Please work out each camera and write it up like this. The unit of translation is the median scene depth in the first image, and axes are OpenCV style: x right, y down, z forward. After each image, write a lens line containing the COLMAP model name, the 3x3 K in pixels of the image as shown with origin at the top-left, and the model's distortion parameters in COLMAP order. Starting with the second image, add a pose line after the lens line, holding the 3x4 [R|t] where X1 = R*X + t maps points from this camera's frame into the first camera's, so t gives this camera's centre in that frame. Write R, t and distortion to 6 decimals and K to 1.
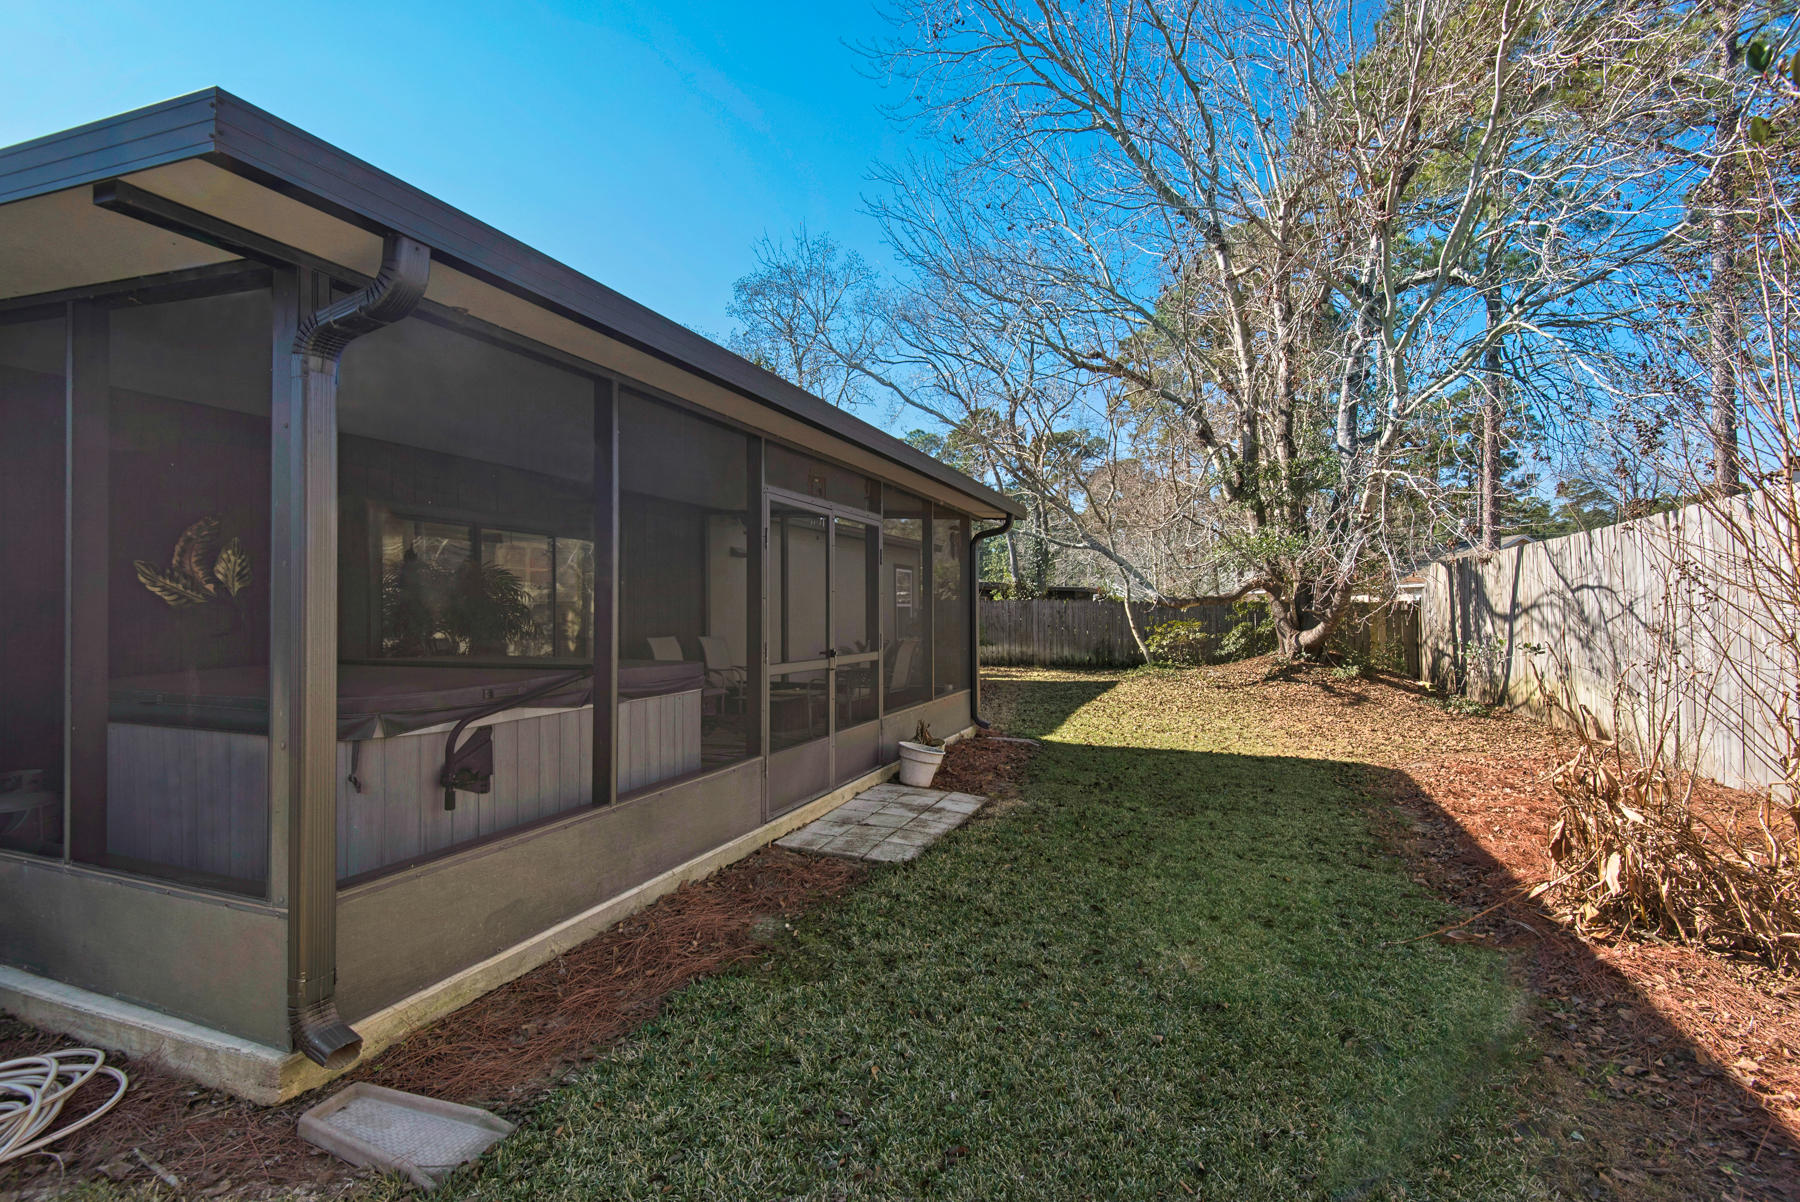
lens RADIAL K [[813.0, 0, 908.9], [0, 813.0, 603.8], [0, 0, 1]] dist [0.008461, -0.006930]
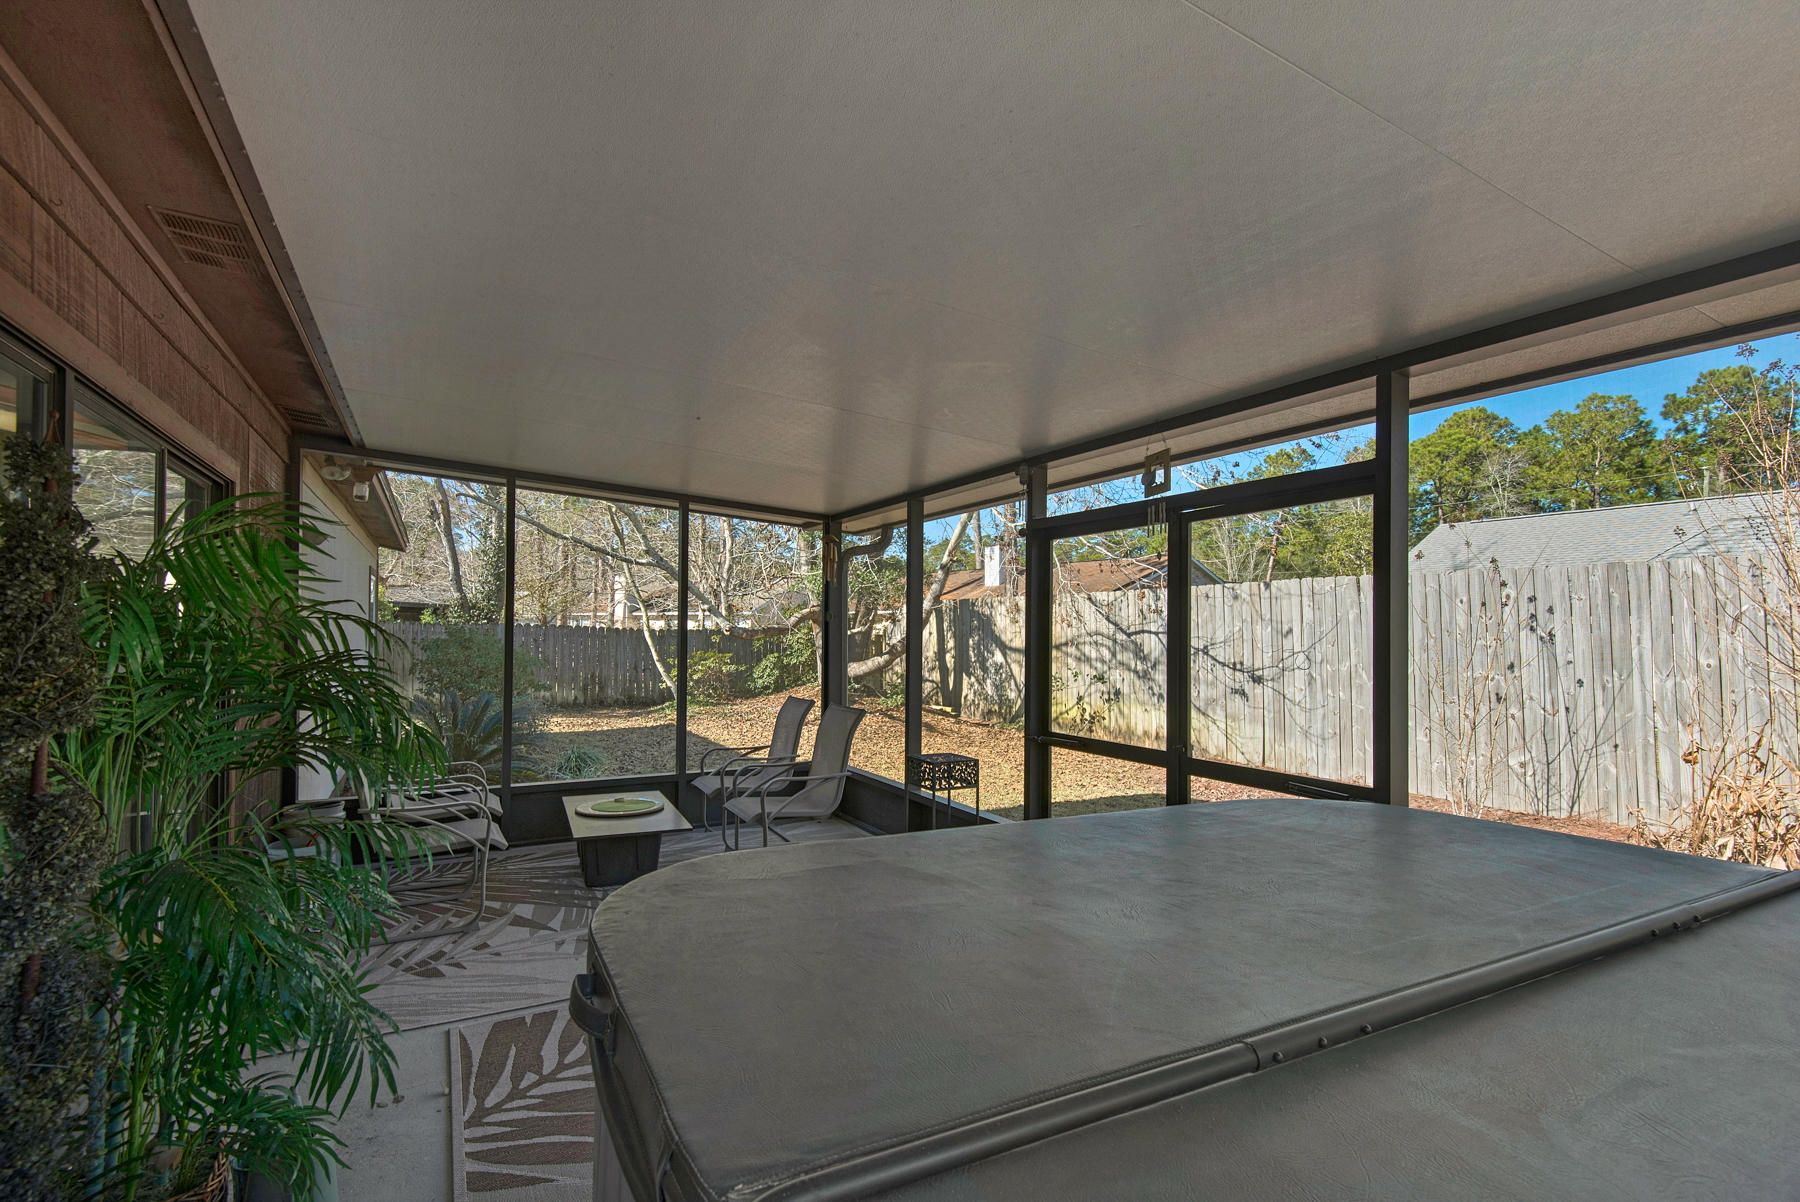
lens RADIAL K [[813.0, 0, 902.8], [0, 813.0, 604.3], [0, 0, 1]] dist [0.008461, -0.006930]
pose [[0.636201, 0.038103, 0.770582, -0.296835], [-0.022570, 0.999271, -0.030777, -0.011225], [-0.771193, 0.002188, 0.636598, 0.334272]]
